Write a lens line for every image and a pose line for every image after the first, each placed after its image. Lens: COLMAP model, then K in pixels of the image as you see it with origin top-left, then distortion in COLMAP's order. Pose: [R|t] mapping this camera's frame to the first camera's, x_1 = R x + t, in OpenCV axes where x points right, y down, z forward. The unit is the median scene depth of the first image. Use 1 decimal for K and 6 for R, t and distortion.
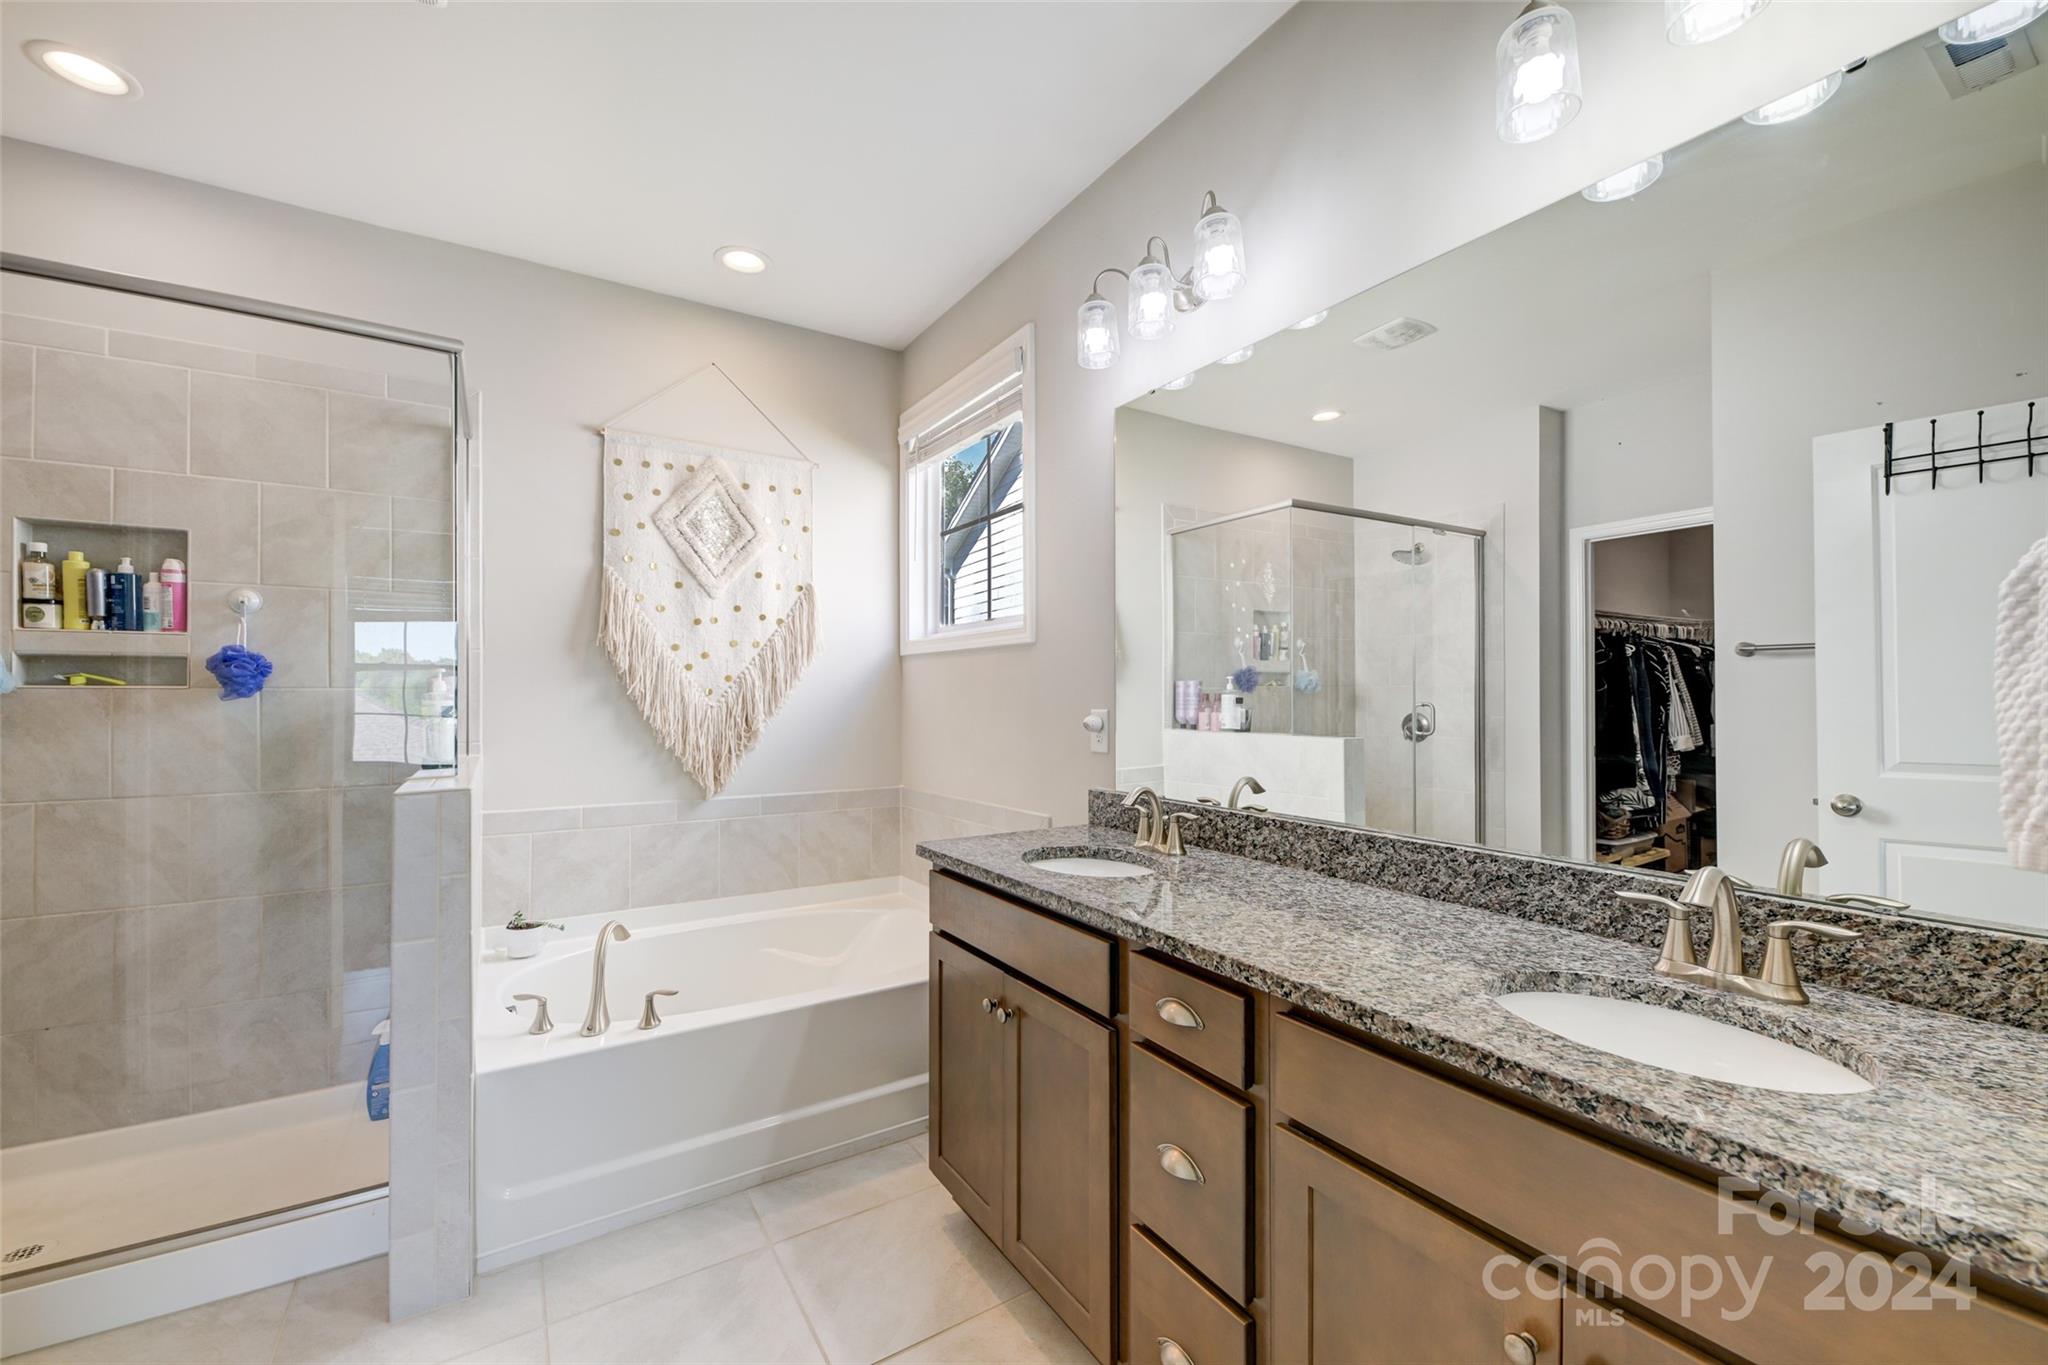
lens RADIAL K [[811.8, 0, 1026.9], [0, 811.8, 690.8], [0, 0, 1]] dist [0.004976, -0.005195]
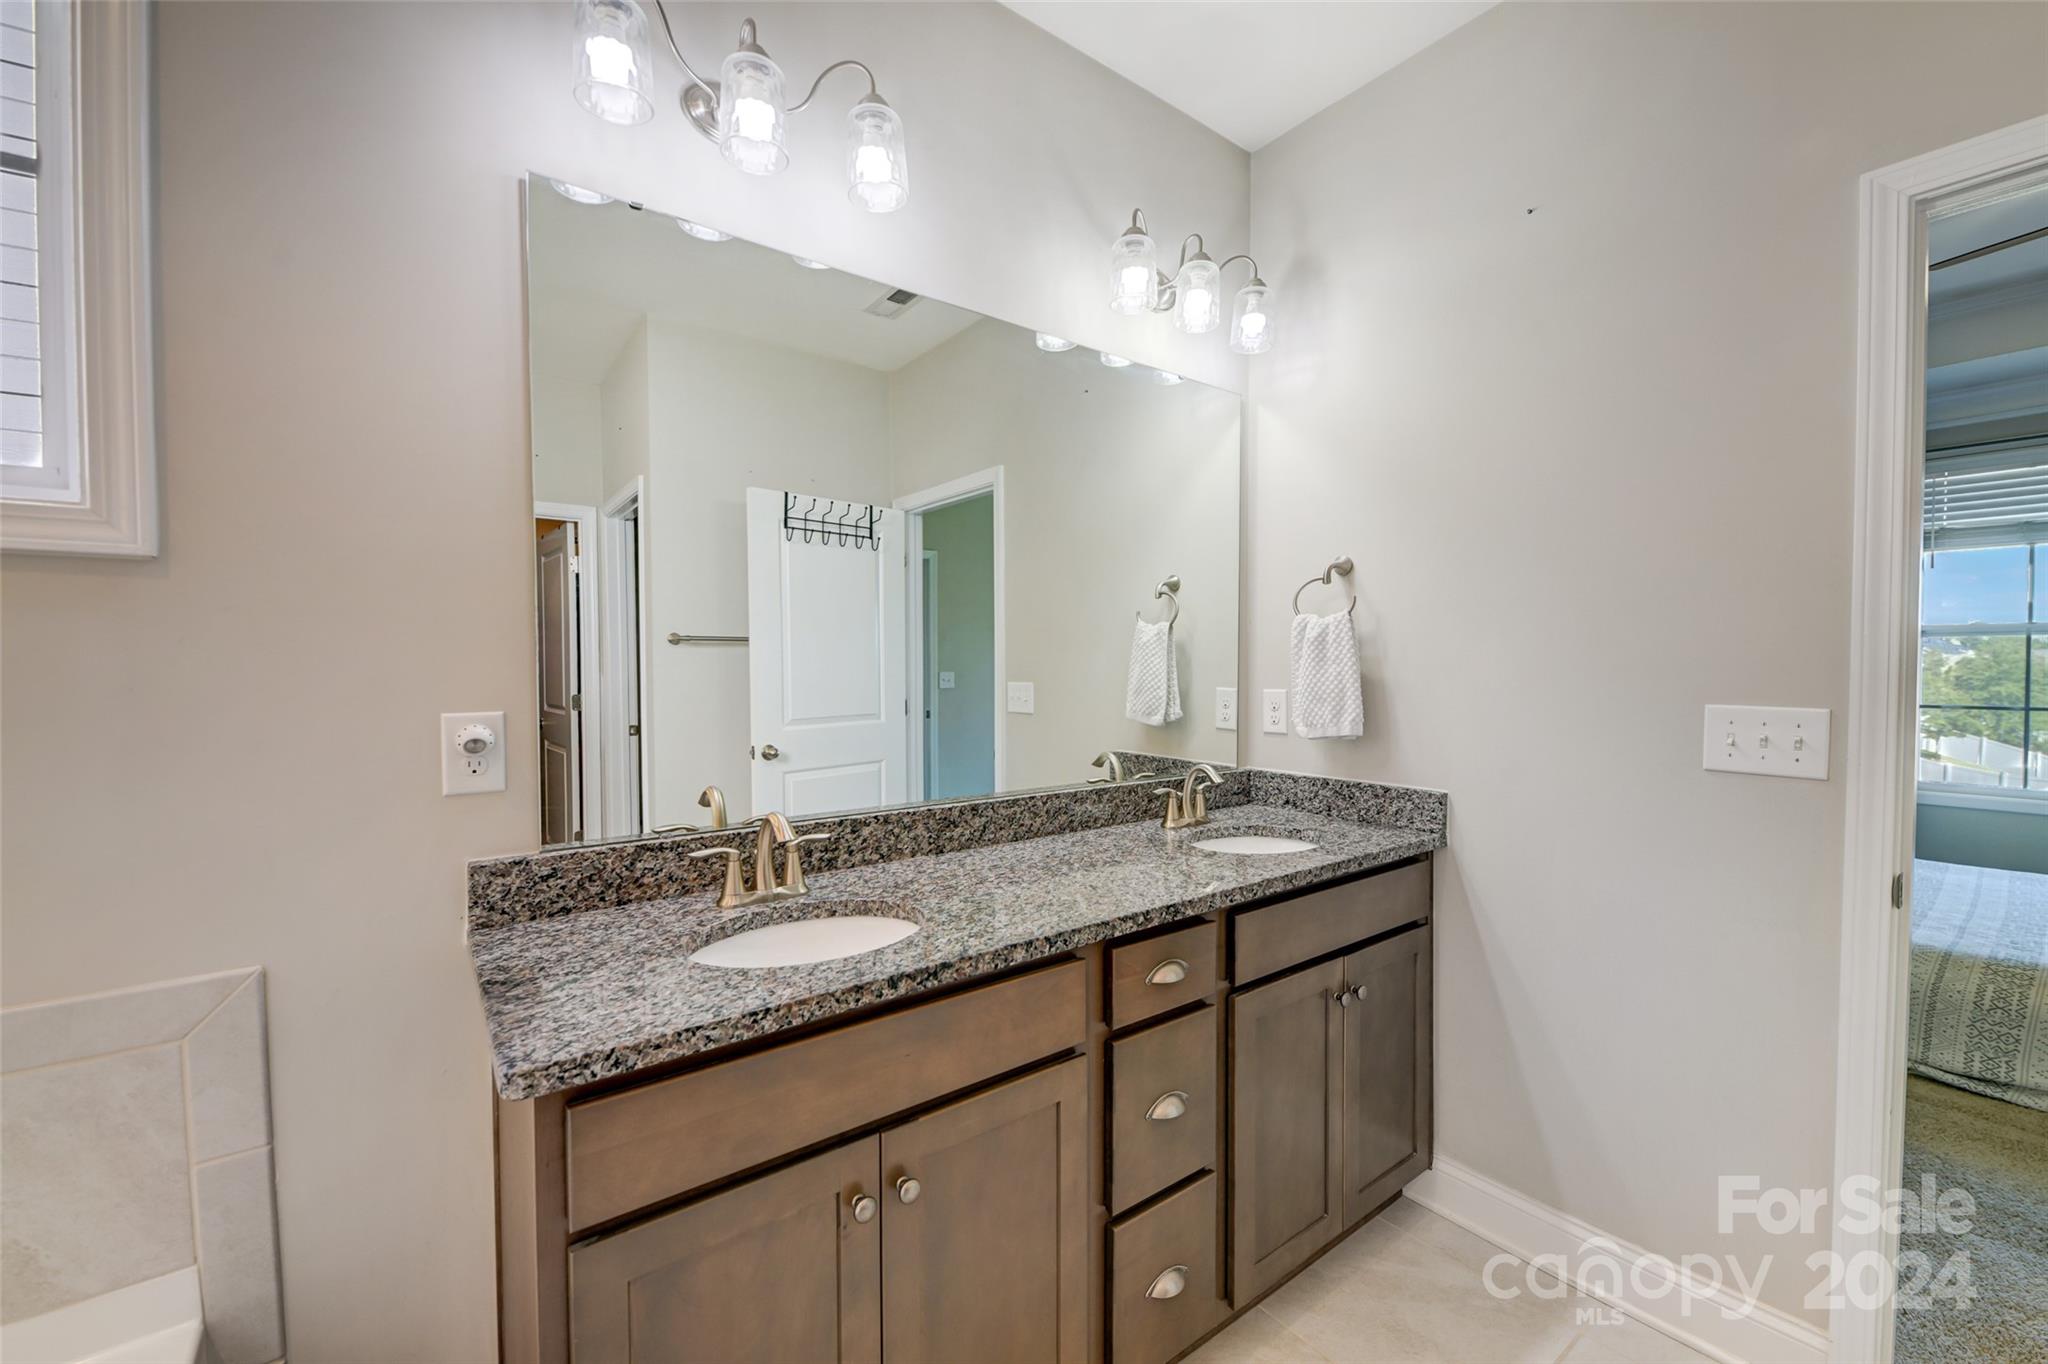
lens RADIAL K [[811.8, 0, 1026.9], [0, 811.8, 690.3], [0, 0, 1]] dist [0.004976, -0.005195]
pose [[-0.081187, -0.024299, 0.996403, -0.703981], [-0.002857, 0.999704, 0.024147, -0.007300], [-0.996695, -0.000887, -0.081233, 1.023730]]
